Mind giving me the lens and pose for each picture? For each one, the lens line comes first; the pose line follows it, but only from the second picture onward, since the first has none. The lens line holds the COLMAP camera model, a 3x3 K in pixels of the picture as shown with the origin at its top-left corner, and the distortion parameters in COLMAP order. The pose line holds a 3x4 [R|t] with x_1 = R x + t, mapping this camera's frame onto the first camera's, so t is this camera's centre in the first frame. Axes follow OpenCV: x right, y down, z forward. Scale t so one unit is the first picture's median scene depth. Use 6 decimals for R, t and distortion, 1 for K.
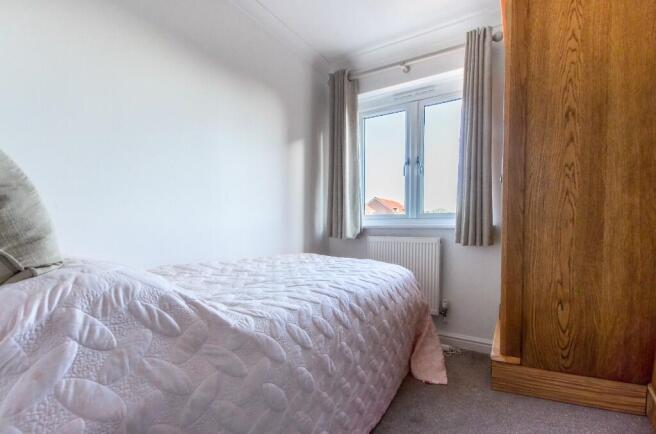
lens RADIAL K [[286.7, 0, 326.2], [0, 286.7, 219.3], [0, 0, 1]] dist [0.002271, -0.000946]
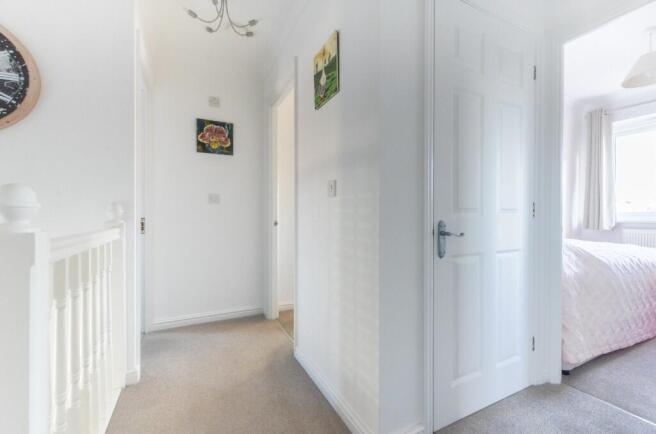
lens RADIAL K [[286.7, 0, 331.6], [0, 286.7, 218.9], [0, 0, 1]] dist [0.002271, -0.000946]
pose [[0.868722, 0.004693, -0.495277, -0.376211], [0.004918, 0.999824, 0.018099, -0.017921], [0.495275, -0.018158, 0.868547, -0.846100]]
